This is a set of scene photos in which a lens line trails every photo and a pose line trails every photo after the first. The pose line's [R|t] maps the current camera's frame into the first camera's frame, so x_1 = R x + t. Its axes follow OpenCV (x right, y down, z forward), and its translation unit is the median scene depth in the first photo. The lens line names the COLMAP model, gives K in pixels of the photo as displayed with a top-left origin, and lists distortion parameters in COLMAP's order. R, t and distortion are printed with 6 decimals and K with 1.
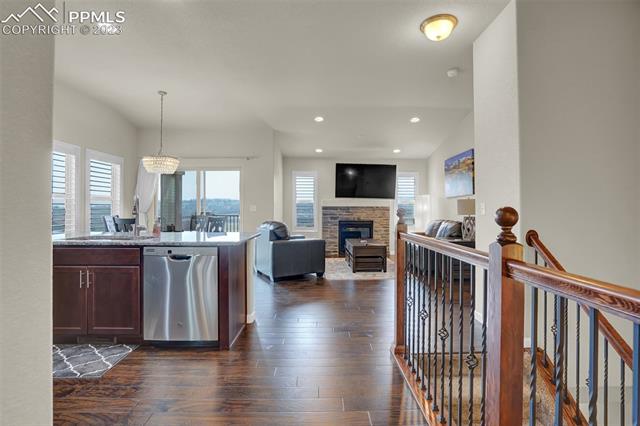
lens RADIAL K [[322.5, 0, 324.0], [0, 322.5, 206.8], [0, 0, 1]] dist [-0.004537, -0.000427]
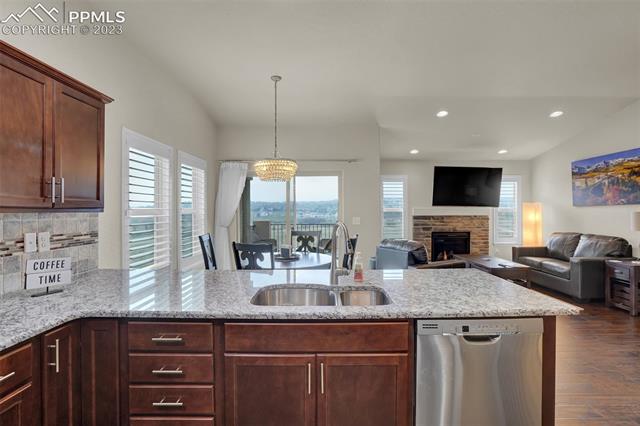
lens RADIAL K [[310.3, 0, 320.6], [0, 310.3, 209.6], [0, 0, 1]] dist [-0.000163, -0.000035]
pose [[0.999984, -0.005302, 0.002073, -0.275596], [0.005280, 0.999931, 0.010491, -0.029551], [-0.002128, -0.010480, 0.999943, 0.170419]]
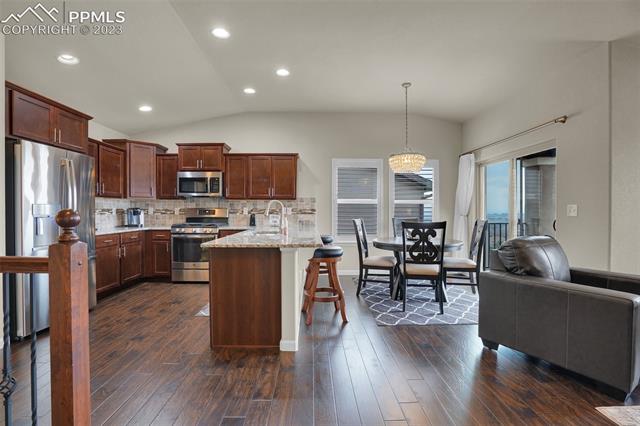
lens RADIAL K [[302.6, 0, 318.5], [0, 302.6, 215.5], [0, 0, 1]] dist [-0.003600, -0.000424]
pose [[0.023388, 0.009410, -0.999682, 0.243124], [0.004548, 0.999944, 0.009519, 0.005320], [0.999716, -0.004769, 0.023344, 0.504539]]
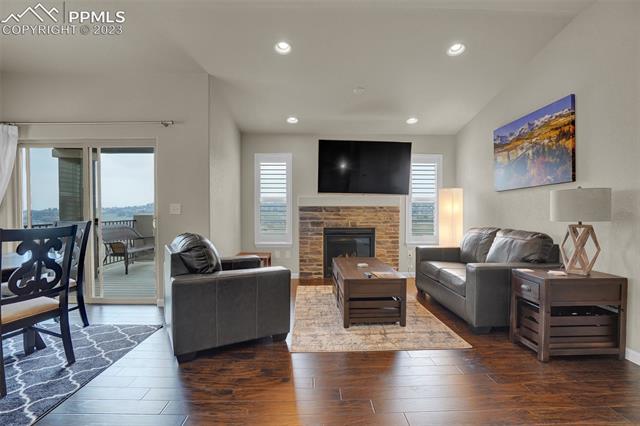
lens RADIAL K [[302.6, 0, 318.5], [0, 302.6, 215.5], [0, 0, 1]] dist [-0.003600, -0.000424]
pose [[0.999997, -0.001989, -0.001539, 0.038228], [0.002025, 0.999723, 0.023433, 0.003139], [0.001492, -0.023436, 0.999724, 0.396858]]
